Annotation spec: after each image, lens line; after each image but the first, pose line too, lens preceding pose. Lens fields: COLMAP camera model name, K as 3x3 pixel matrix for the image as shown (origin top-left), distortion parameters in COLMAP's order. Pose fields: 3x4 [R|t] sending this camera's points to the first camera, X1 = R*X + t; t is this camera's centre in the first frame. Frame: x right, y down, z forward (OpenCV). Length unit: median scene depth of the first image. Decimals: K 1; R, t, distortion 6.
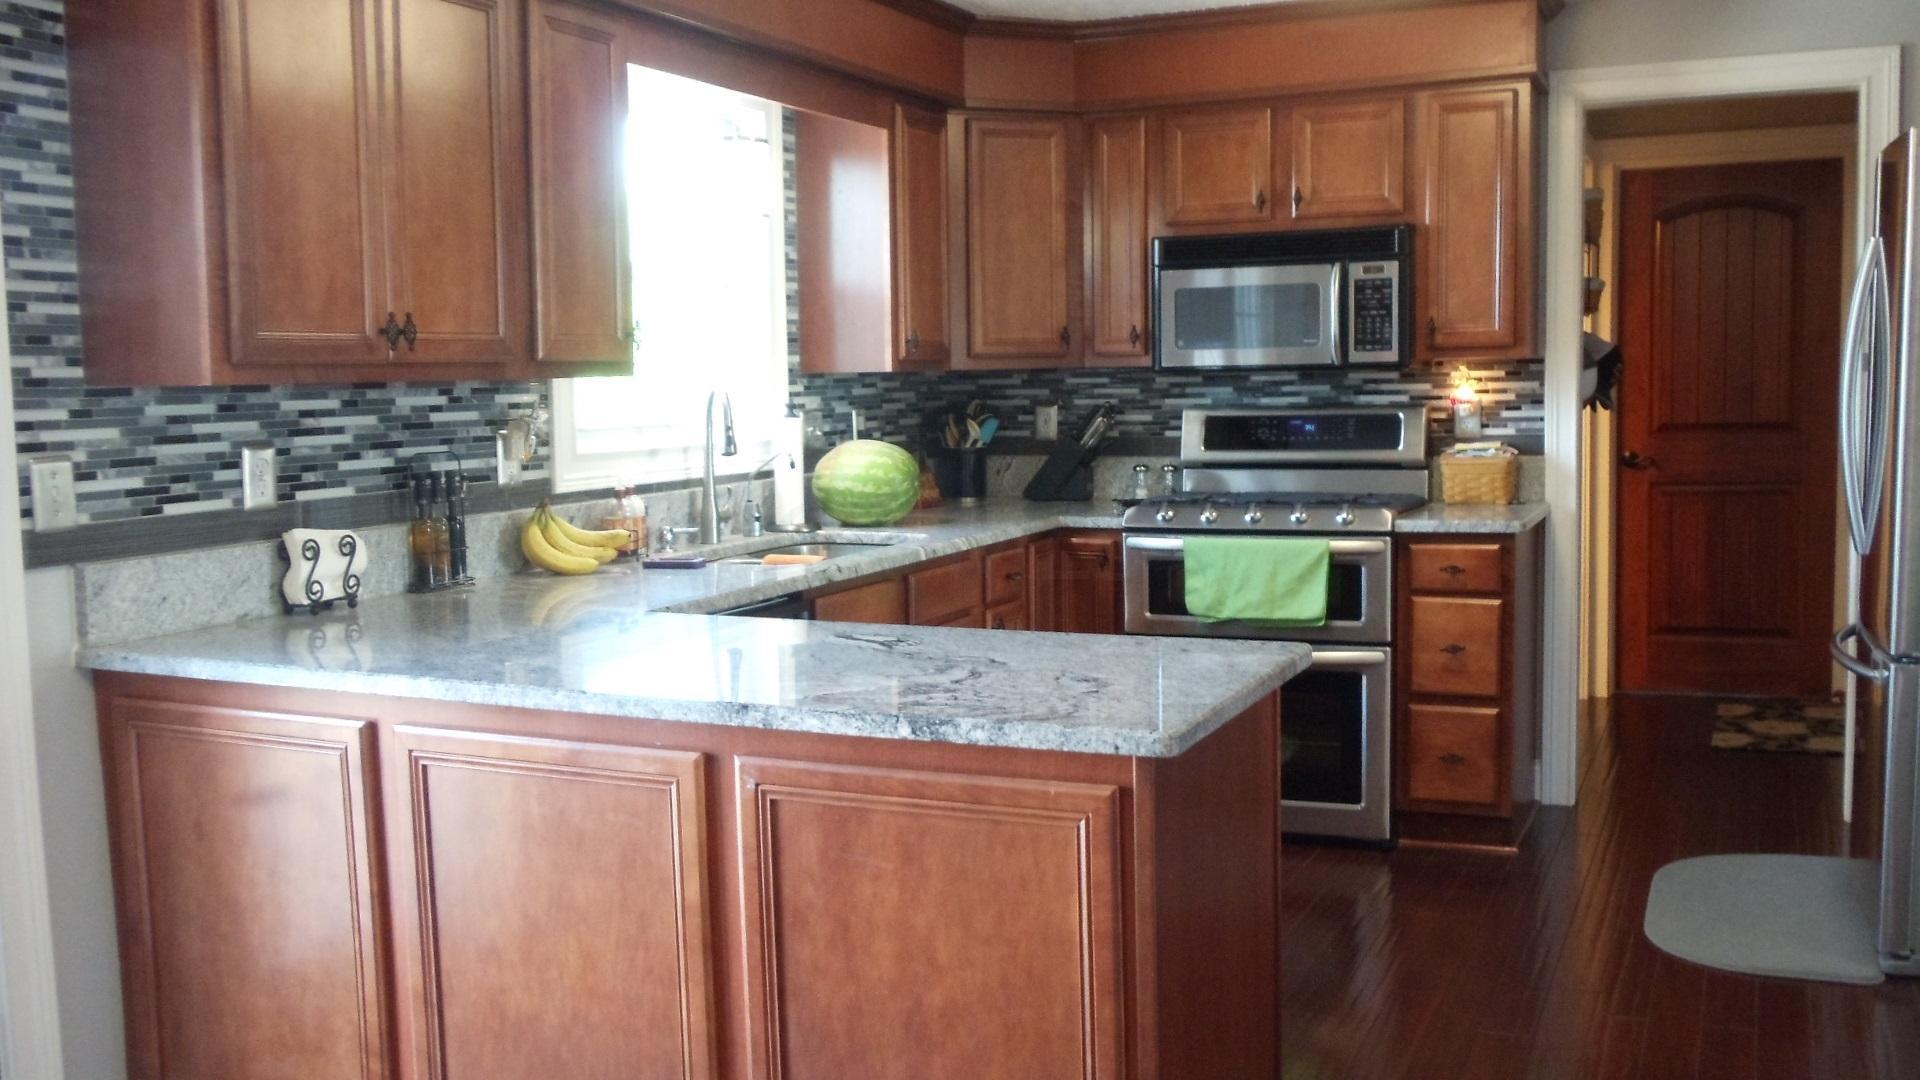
lens RADIAL K [[1722.6, 0, 955.7], [0, 1722.6, 533.9], [0, 0, 1]] dist [0.004884, 0.000977]
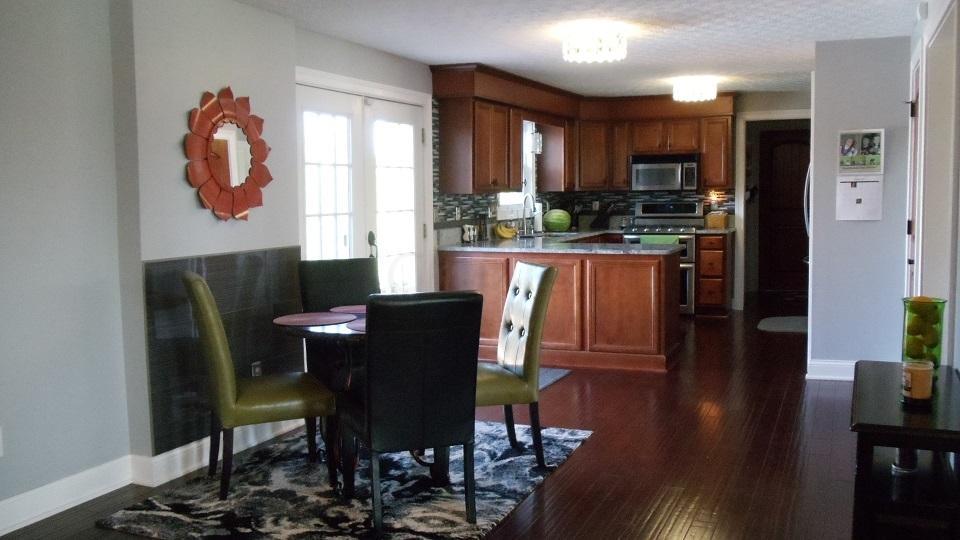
lens RADIAL K [[861.3, 0, 482.5], [0, 861.3, 272.0], [0, 0, 1]] dist [0.004884, 0.000977]
pose [[0.999542, 0.002681, 0.030147, -0.265470], [-0.002710, 0.999996, 0.000947, 0.079720], [-0.030144, -0.001028, 0.999545, -0.864051]]
